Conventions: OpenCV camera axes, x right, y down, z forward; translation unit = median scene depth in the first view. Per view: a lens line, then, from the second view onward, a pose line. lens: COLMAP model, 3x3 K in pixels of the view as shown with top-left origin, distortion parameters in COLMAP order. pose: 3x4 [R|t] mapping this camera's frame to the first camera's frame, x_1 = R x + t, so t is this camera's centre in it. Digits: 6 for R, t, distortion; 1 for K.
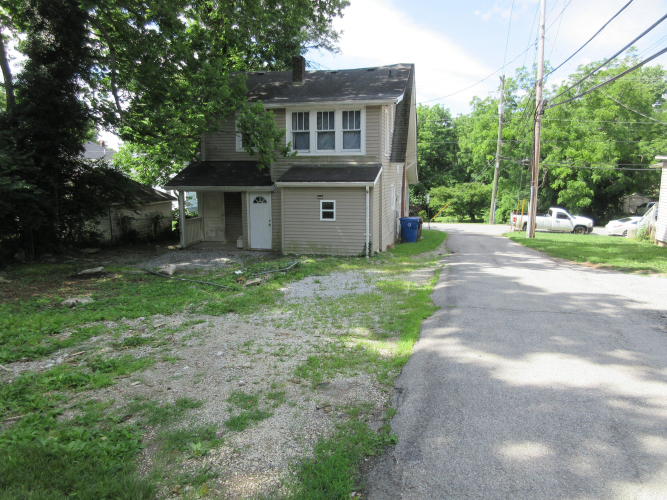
lens RADIAL K [[498.4, 0, 332.8], [0, 498.4, 238.0], [0, 0, 1]] dist [0.019577, -0.020133]
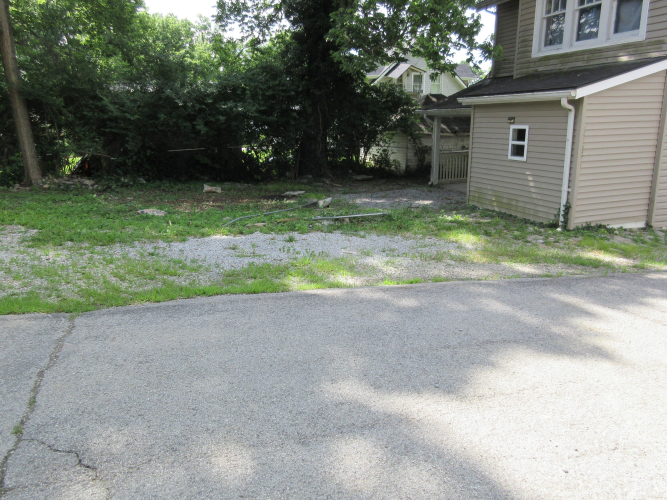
lens RADIAL K [[498.4, 0, 332.3], [0, 498.4, 239.8], [0, 0, 1]] dist [0.019577, -0.020133]
pose [[0.538841, 0.196026, -0.819283, 0.300903], [-0.091550, 0.980415, 0.174368, -0.019185], [0.837418, -0.018951, 0.546234, 0.363588]]
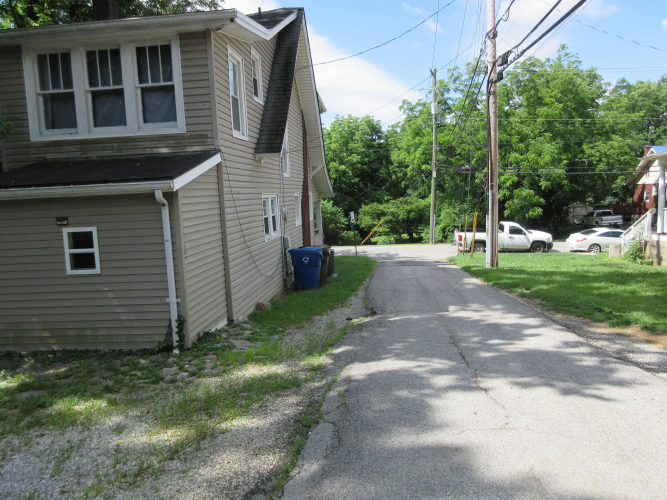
lens RADIAL K [[498.4, 0, 330.2], [0, 498.4, 247.1], [0, 0, 1]] dist [0.019577, -0.020133]
pose [[0.992579, -0.053850, 0.109027, 0.123330], [0.056819, 0.998089, -0.024306, -0.027272], [-0.107509, 0.030320, 0.993742, 0.411496]]
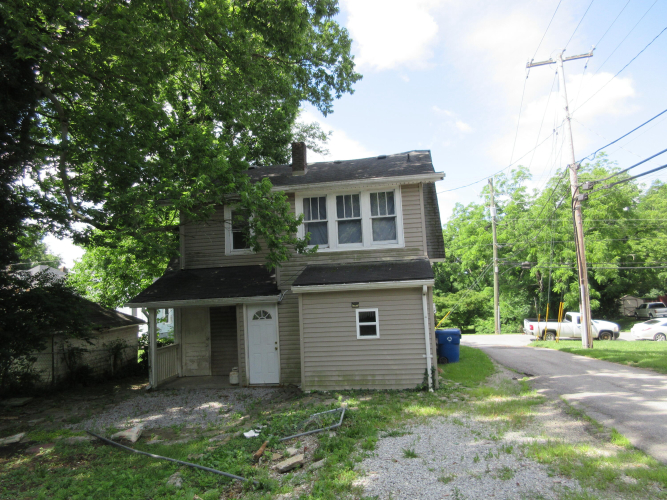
lens RADIAL K [[498.4, 0, 333.1], [0, 498.4, 244.2], [0, 0, 1]] dist [0.019577, -0.020133]
pose [[0.997049, -0.040532, 0.065190, -0.076109], [0.053909, 0.974291, -0.218746, -0.010473], [-0.054648, 0.221615, 0.973602, 0.228683]]
